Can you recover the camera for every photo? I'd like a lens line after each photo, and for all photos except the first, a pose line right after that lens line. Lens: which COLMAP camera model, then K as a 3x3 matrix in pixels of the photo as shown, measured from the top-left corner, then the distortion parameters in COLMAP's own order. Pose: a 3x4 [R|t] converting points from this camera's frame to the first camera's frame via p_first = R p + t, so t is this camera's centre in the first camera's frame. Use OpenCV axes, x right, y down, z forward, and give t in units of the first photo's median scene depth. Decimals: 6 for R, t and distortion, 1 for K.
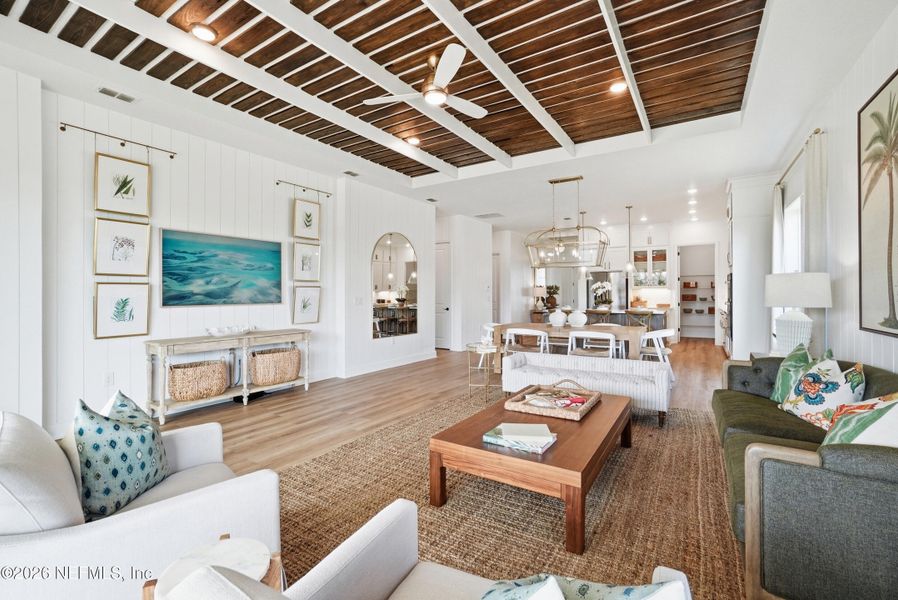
lens RADIAL K [[398.3, 0, 444.7], [0, 398.3, 294.1], [0, 0, 1]] dist [-0.047266, 0.019663]
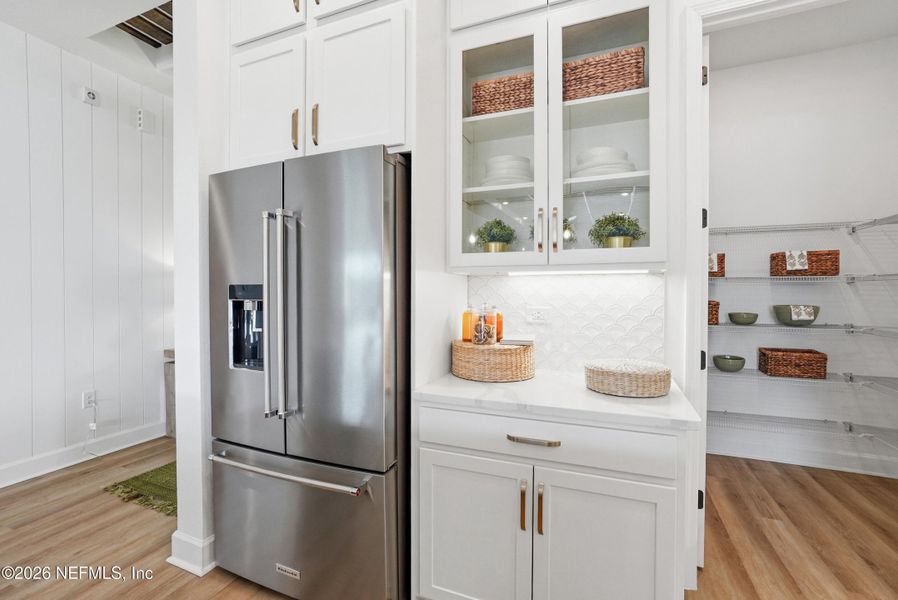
lens RADIAL K [[398.3, 0, 444.7], [0, 398.3, 294.1], [0, 0, 1]] dist [-0.047266, 0.019663]
pose [[0.982657, 0.003103, 0.185404, 0.445447], [-0.004271, 0.999973, 0.005903, -0.004633], [-0.185381, -0.006593, 0.982645, 0.841182]]
